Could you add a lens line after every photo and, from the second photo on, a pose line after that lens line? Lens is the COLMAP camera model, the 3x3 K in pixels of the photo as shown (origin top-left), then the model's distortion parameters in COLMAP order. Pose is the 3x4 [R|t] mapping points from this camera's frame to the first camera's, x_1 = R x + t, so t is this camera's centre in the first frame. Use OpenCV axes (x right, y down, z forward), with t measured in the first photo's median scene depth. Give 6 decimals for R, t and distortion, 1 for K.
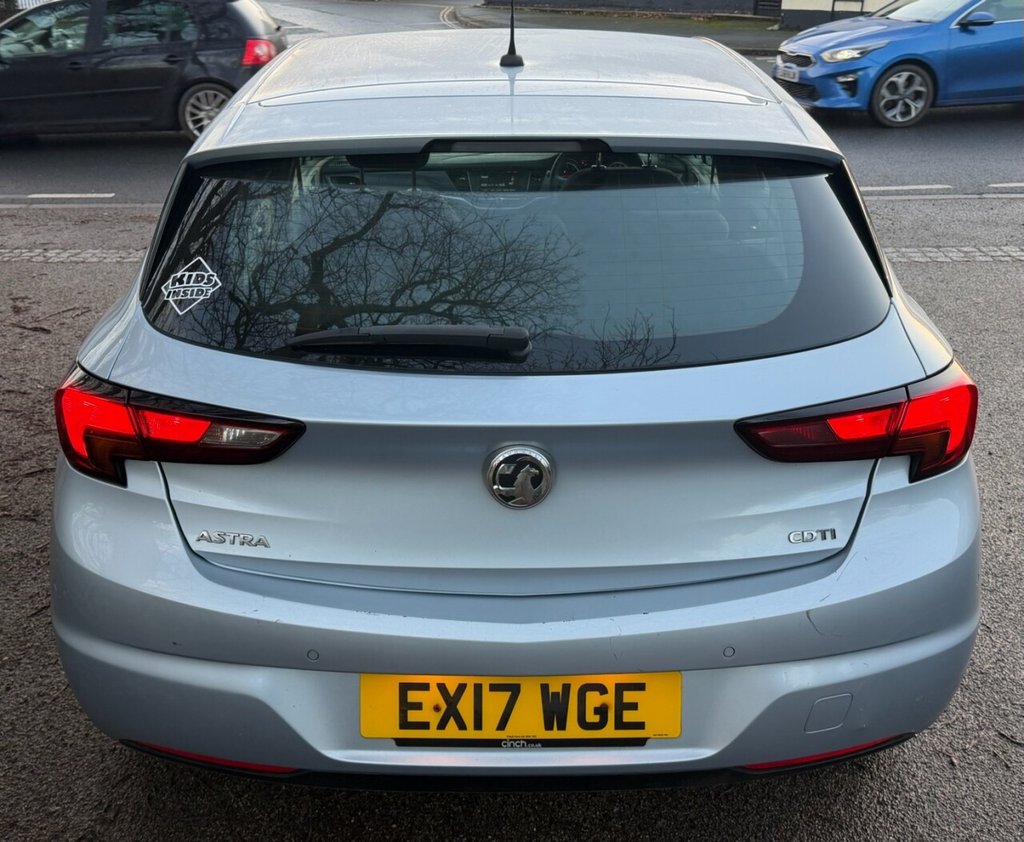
lens RADIAL K [[1087.7, 0, 506.5], [0, 1087.7, 451.8], [0, 0, 1]] dist [0.028878, 0.000000]
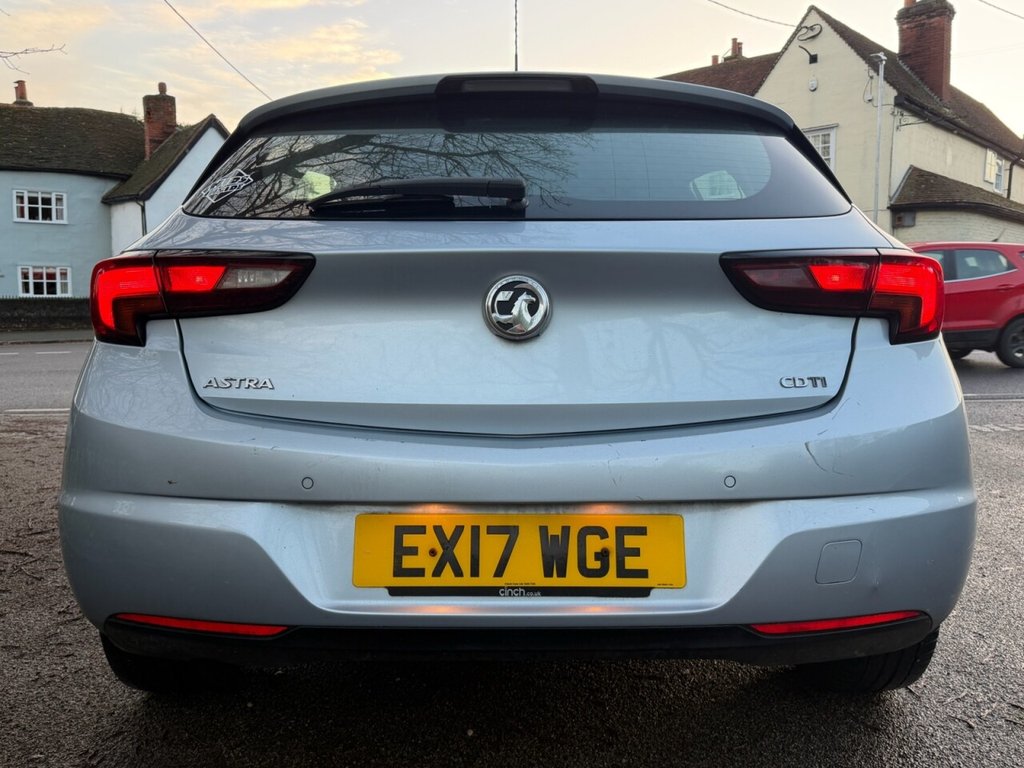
lens RADIAL K [[880.5, 0, 516.2], [0, 880.5, 388.0], [0, 0, 1]] dist [0.044376, -0.044757]
pose [[0.999952, -0.001581, -0.009654, 0.018327], [-0.001622, 0.946414, -0.322951, 0.348979], [0.009648, 0.322951, 0.946366, 0.209715]]
